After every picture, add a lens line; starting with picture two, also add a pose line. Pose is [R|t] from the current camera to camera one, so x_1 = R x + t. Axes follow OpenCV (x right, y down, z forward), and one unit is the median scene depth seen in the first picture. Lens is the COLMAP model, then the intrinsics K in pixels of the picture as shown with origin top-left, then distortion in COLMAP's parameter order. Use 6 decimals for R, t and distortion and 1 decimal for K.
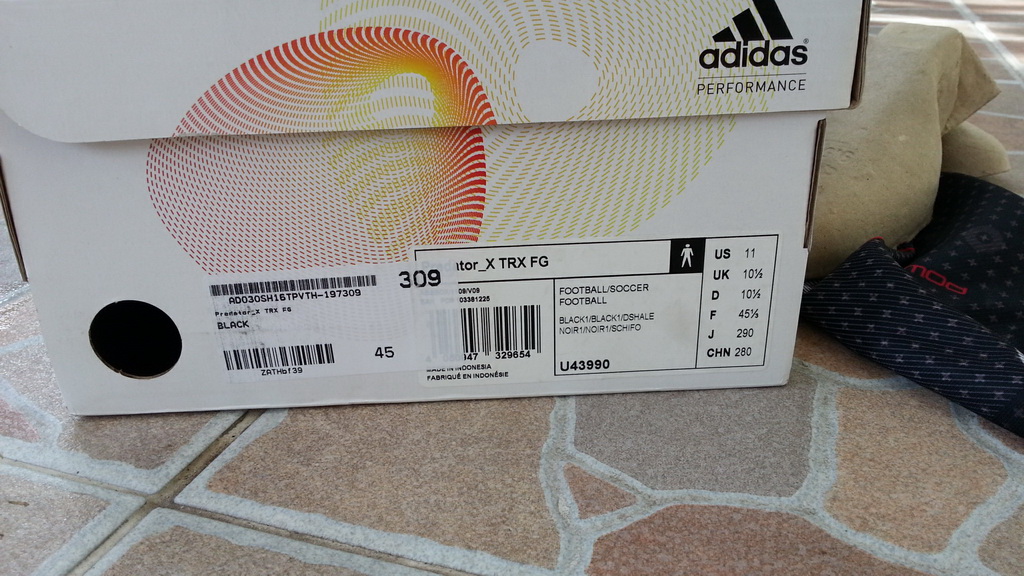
lens RADIAL K [[871.7, 0, 496.5], [0, 871.7, 287.9], [0, 0, 1]] dist [0.014436, -0.084107]
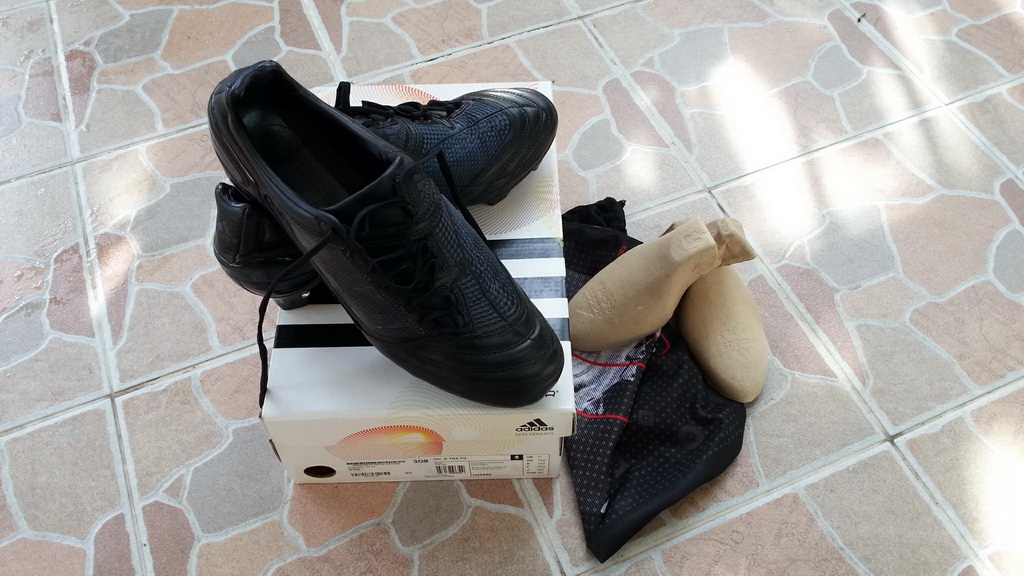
lens RADIAL K [[871.7, 0, 496.5], [0, 871.7, 287.9], [0, 0, 1]] dist [0.014436, -0.084107]
pose [[0.999519, 0.029376, -0.009956, 0.168266], [-0.020140, 0.858771, 0.511963, -1.944900], [0.023589, -0.511516, 0.858950, -1.121311]]
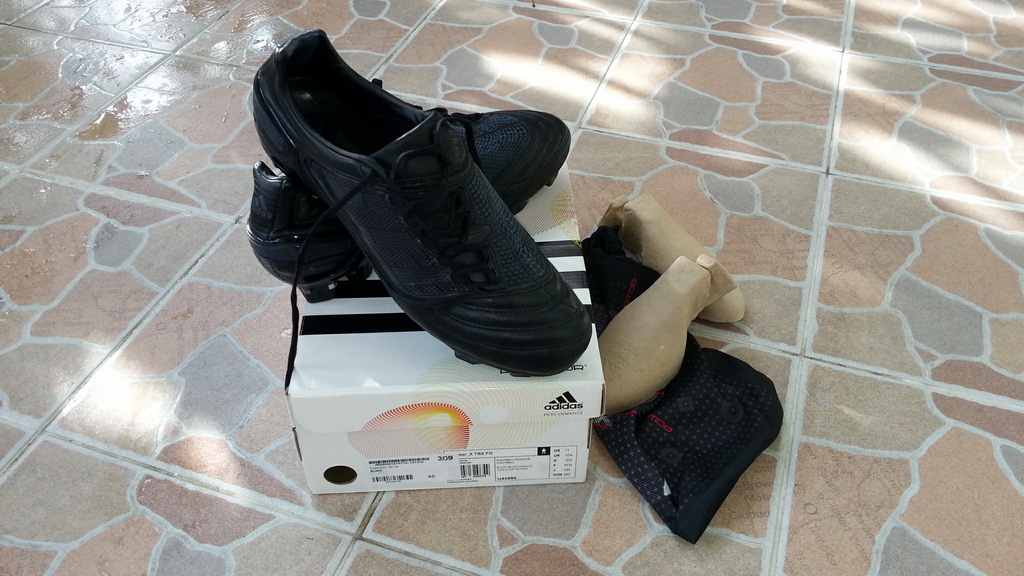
lens RADIAL K [[871.7, 0, 496.5], [0, 871.7, 287.9], [0, 0, 1]] dist [0.014436, -0.084107]
pose [[0.999880, 0.012432, 0.009258, 0.041041], [-0.014698, 0.950070, 0.311690, -1.383110], [-0.004921, -0.311789, 0.950139, -1.438118]]
